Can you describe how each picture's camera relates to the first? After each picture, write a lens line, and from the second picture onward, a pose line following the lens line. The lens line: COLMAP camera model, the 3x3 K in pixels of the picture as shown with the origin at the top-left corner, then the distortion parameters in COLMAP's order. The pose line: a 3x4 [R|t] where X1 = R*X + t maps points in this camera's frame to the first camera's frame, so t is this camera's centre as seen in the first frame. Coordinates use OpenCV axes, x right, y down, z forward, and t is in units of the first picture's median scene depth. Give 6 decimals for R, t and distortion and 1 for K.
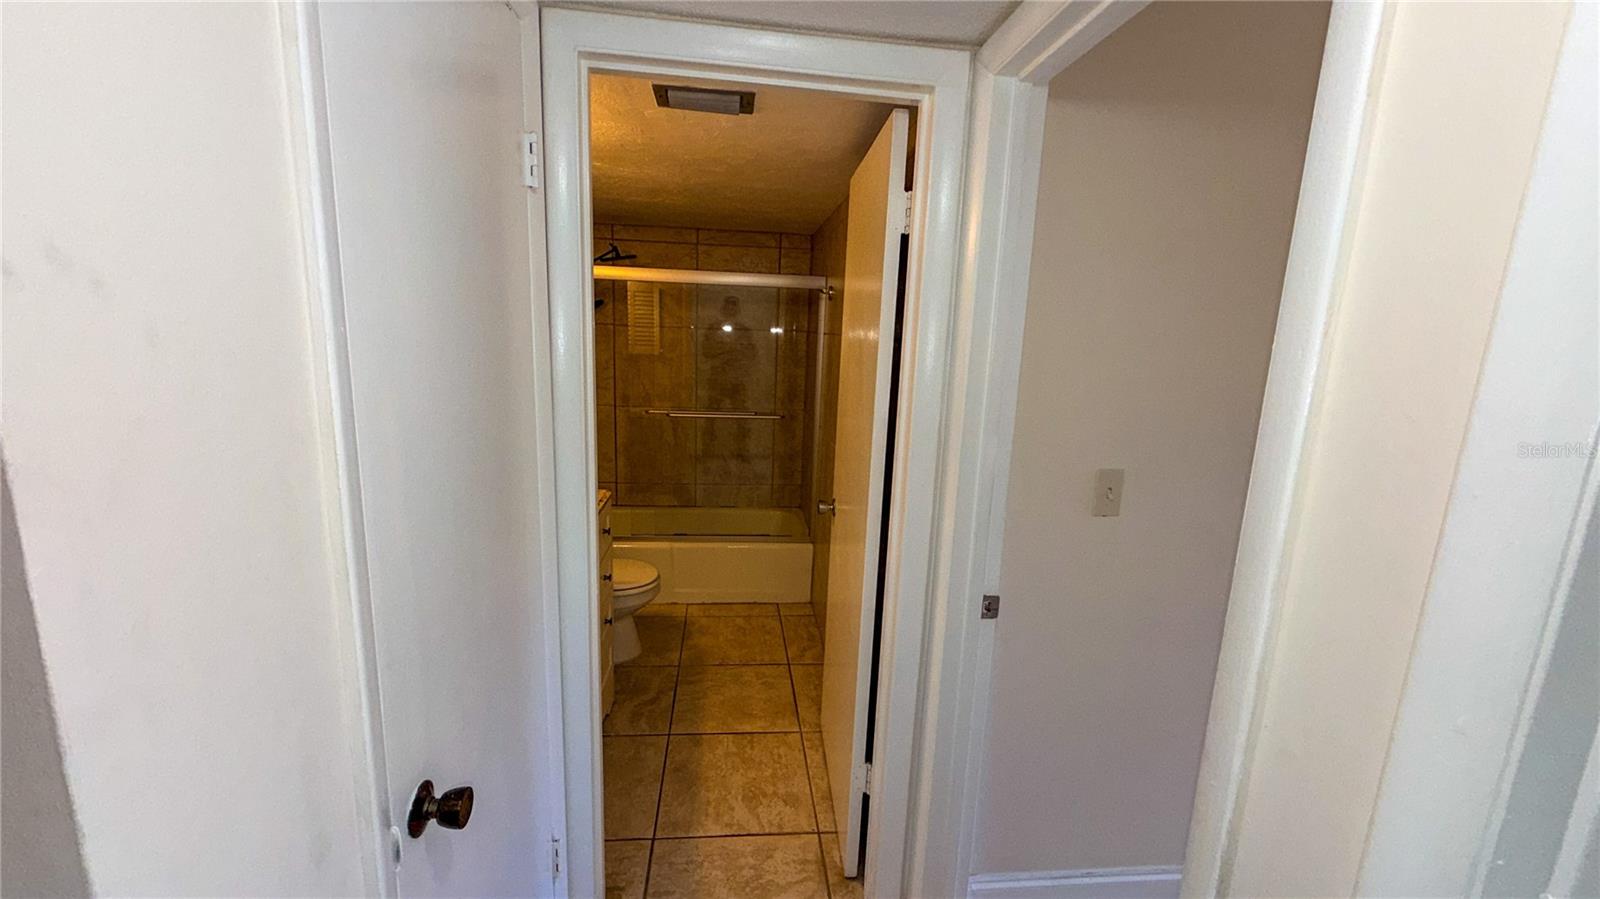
lens RADIAL K [[631.8, 0, 794.8], [0, 631.8, 448.5], [0, 0, 1]] dist [-0.000091, -0.000108]
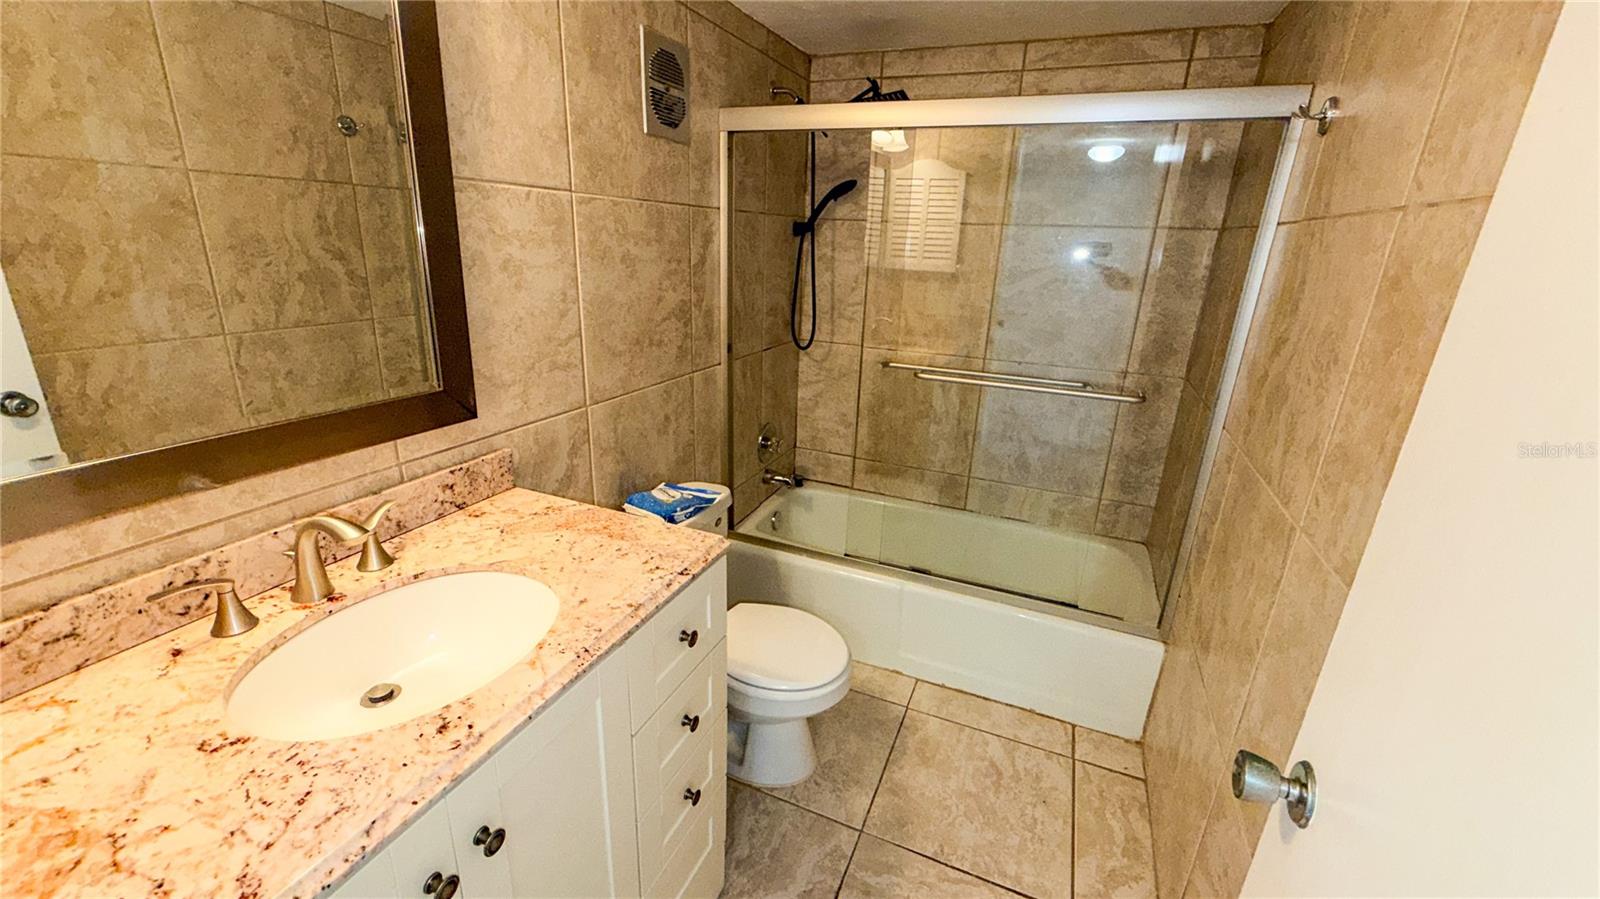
lens RADIAL K [[631.8, 0, 794.8], [0, 631.8, 448.5], [0, 0, 1]] dist [-0.000091, -0.000108]
pose [[0.873878, 0.148857, -0.462795, -0.020200], [-0.096530, 0.986144, 0.134917, -0.047329], [0.476466, -0.073228, 0.876138, 0.397714]]
